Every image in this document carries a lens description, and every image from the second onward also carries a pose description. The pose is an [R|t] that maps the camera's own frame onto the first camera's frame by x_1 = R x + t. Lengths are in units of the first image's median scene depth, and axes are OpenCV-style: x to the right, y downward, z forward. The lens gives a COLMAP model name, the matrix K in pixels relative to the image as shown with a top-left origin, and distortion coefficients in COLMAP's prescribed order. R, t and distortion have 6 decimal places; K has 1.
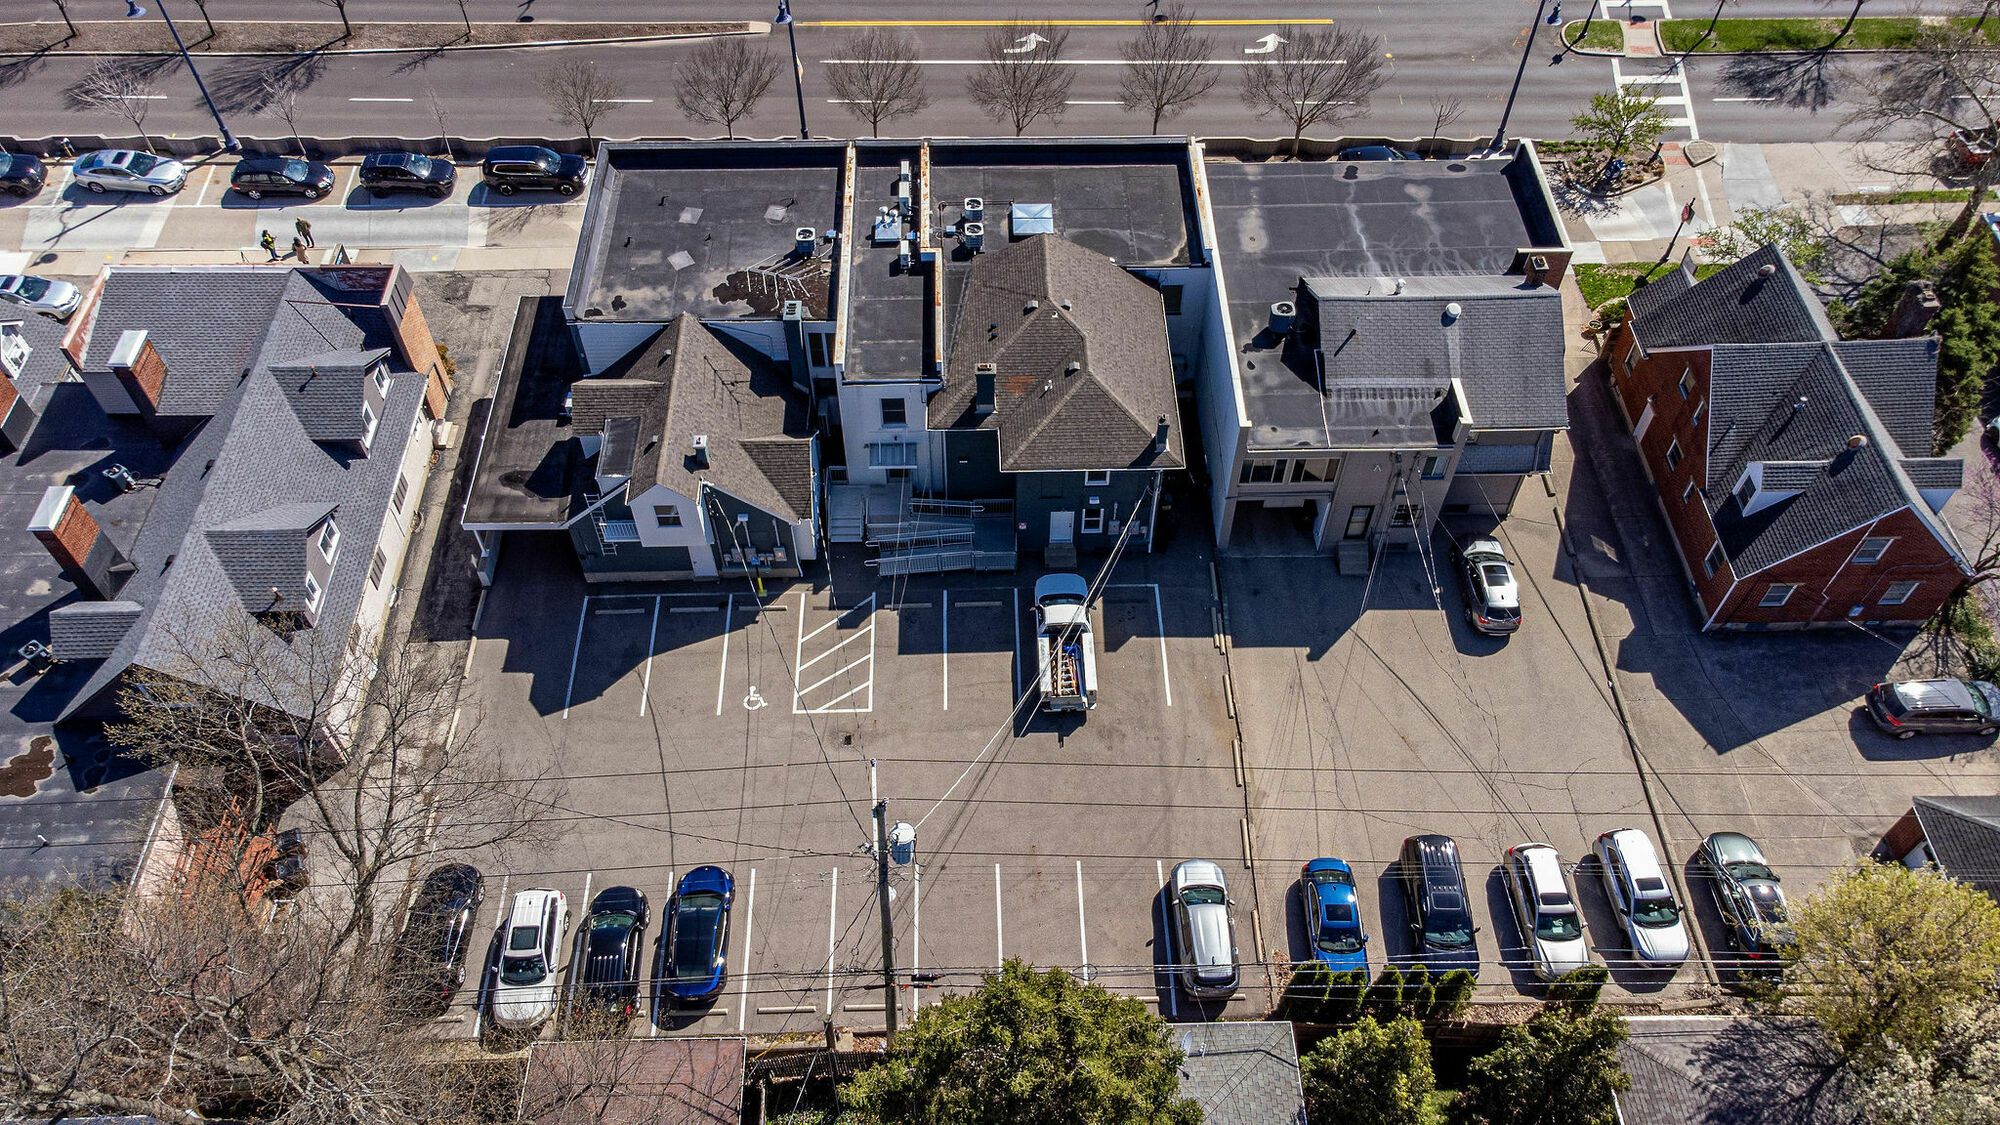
lens RADIAL K [[1480.3, 0, 1032.0], [0, 1480.3, 565.0], [0, 0, 1]] dist [0.026665, 0.044433]
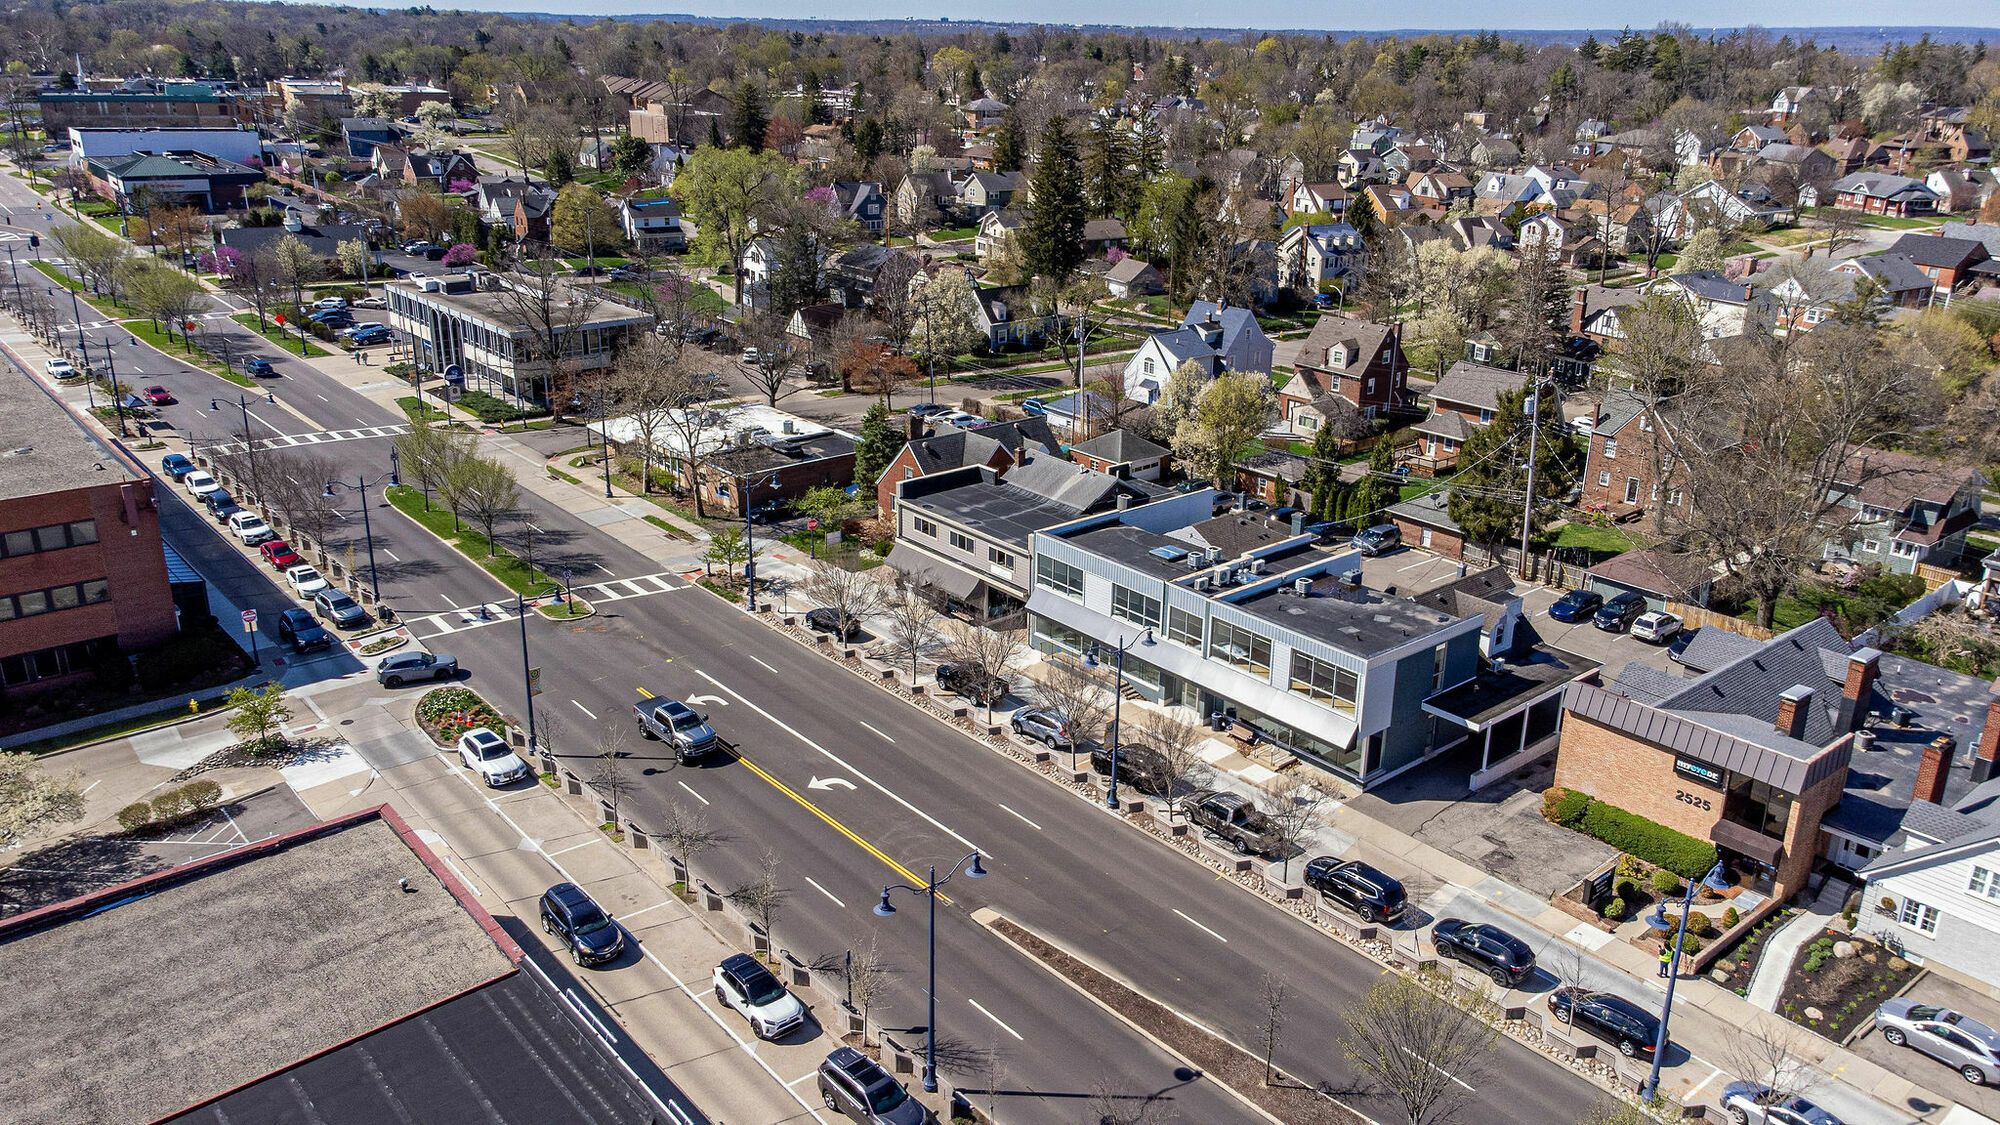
lens RADIAL K [[1480.3, 0, 1022.9], [0, 1480.3, 515.3], [0, 0, 1]] dist [0.026665, 0.044433]
pose [[-0.624087, -0.267272, 0.734222, -1.056970], [0.601928, 0.434688, 0.669873, -1.427276], [-0.498196, 0.860007, -0.110404, 1.296526]]
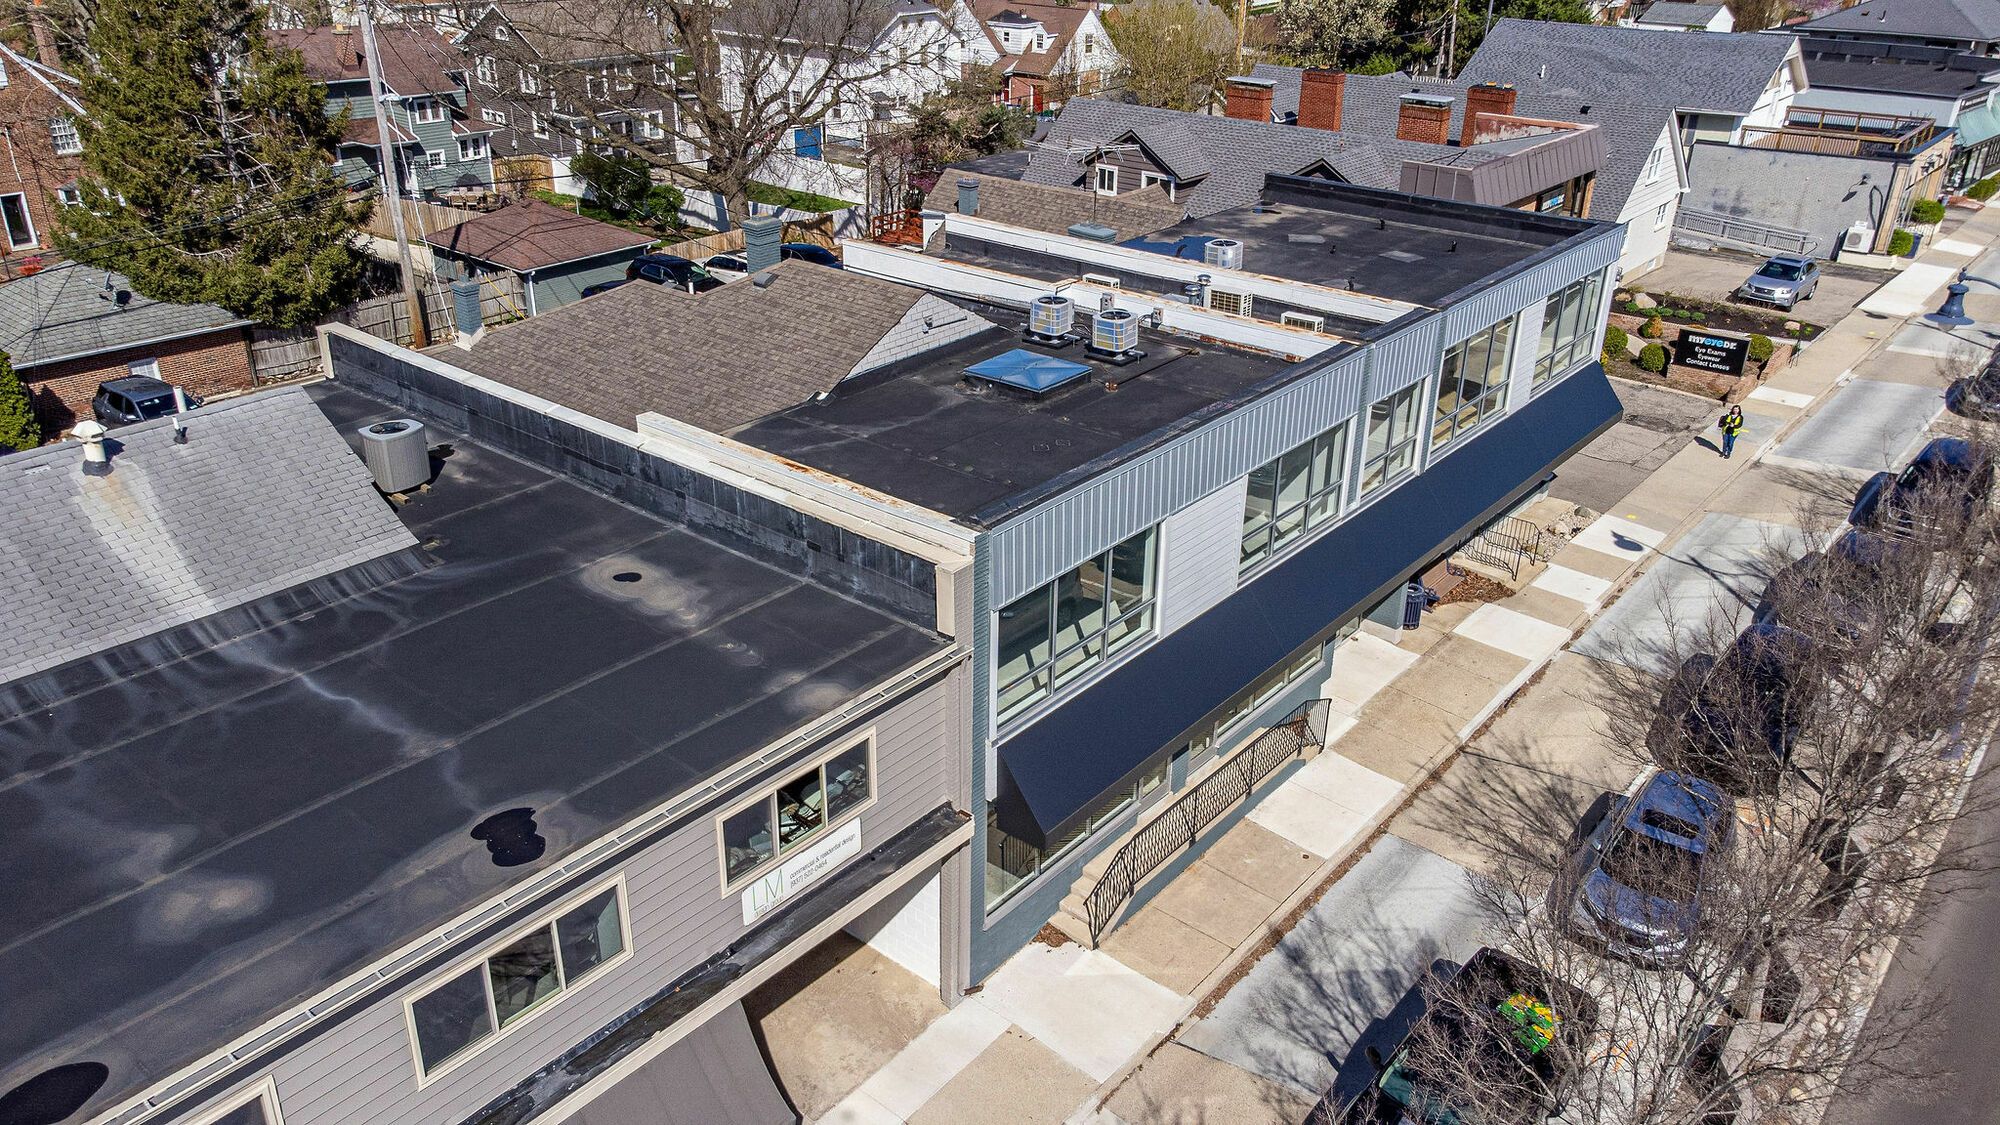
lens RADIAL K [[1480.3, 0, 997.4], [0, 1480.3, 560.3], [0, 0, 1]] dist [0.026665, 0.044433]
pose [[-0.667375, 0.299317, -0.681924, 0.362678], [-0.603951, 0.318216, 0.730740, -0.585838], [0.435722, 0.899526, -0.031597, 1.144742]]
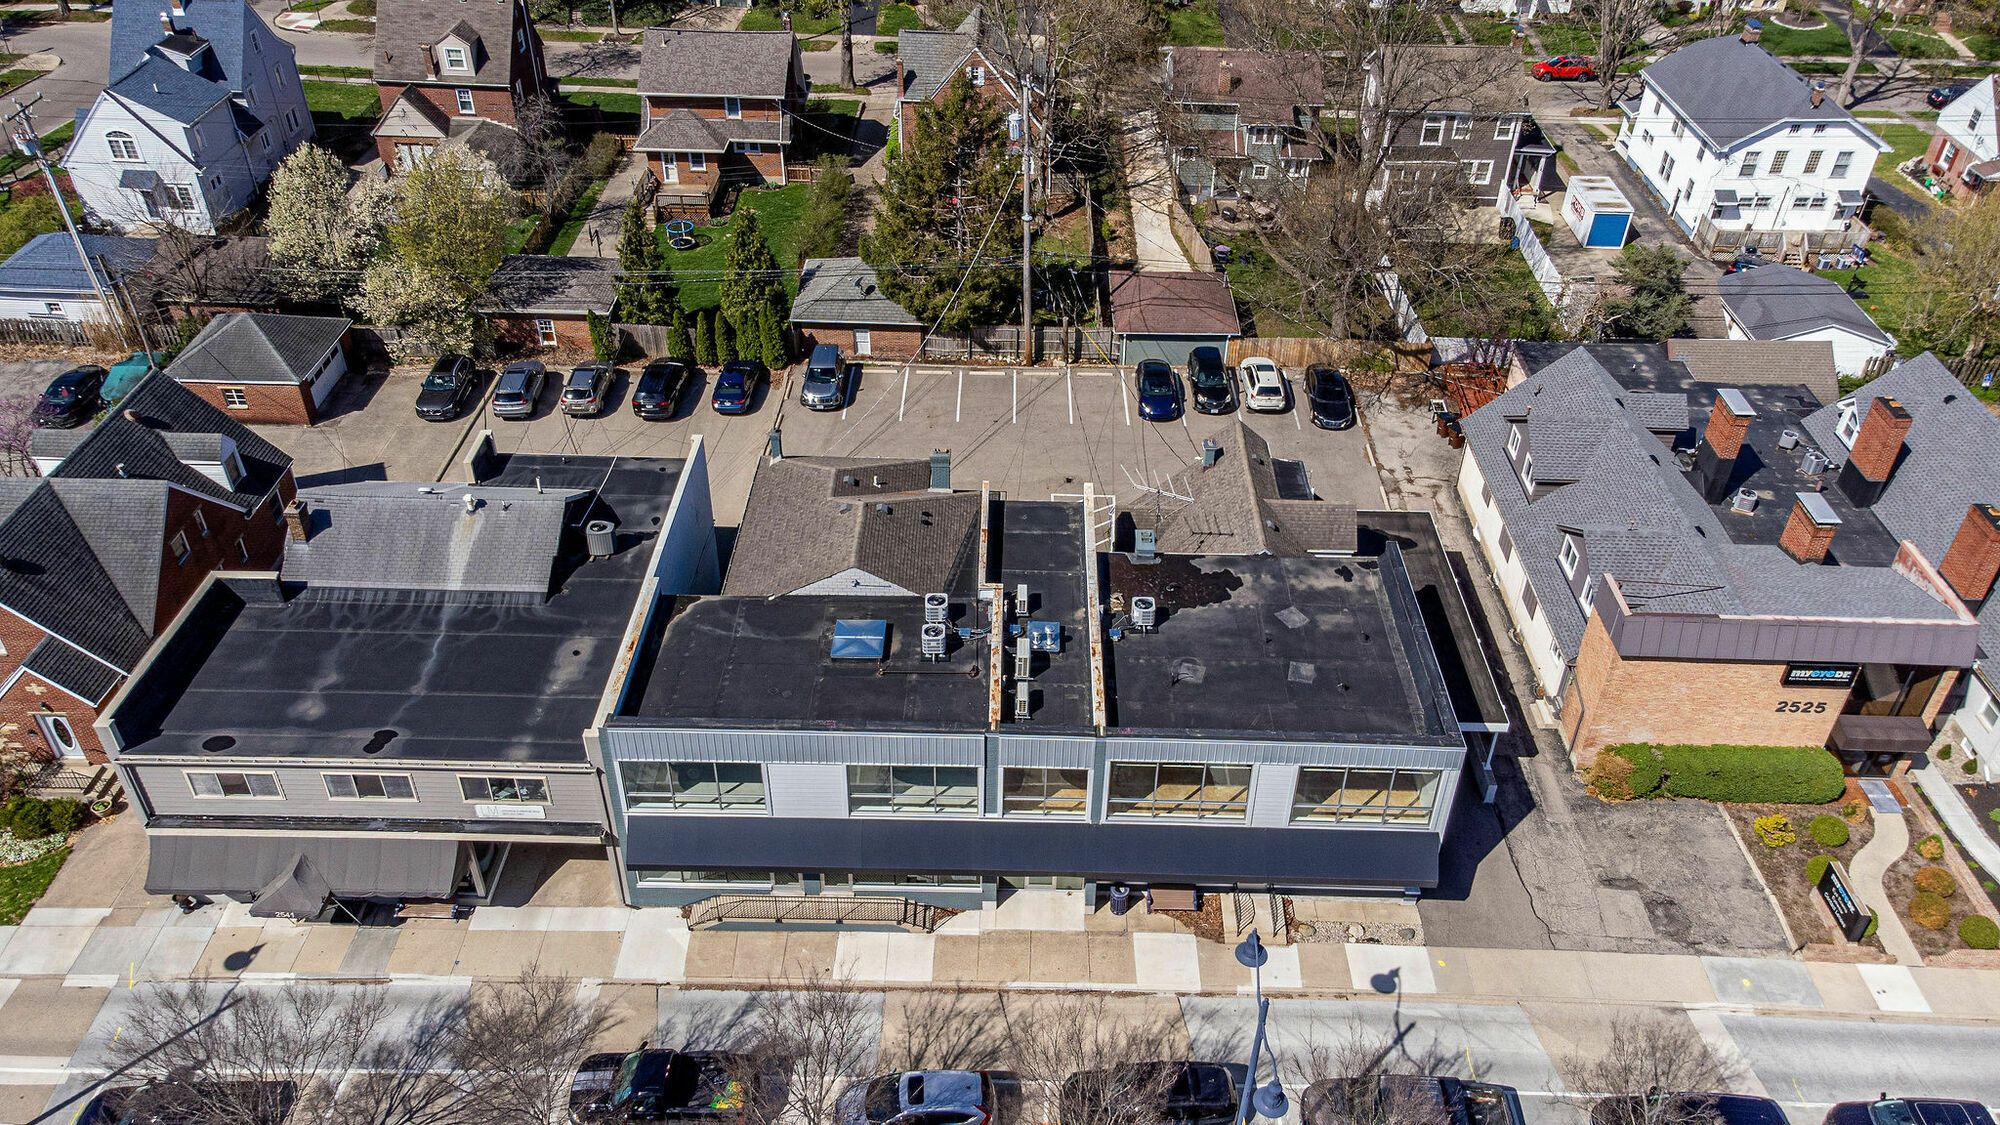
lens RADIAL K [[1480.3, 0, 1006.8], [0, 1480.3, 533.8], [0, 0, 1]] dist [0.026665, 0.044433]
pose [[-0.998066, -0.055982, 0.027020, -0.102383], [0.025086, 0.034972, 0.999073, -1.088094], [-0.056875, 0.997819, -0.033500, 1.040646]]
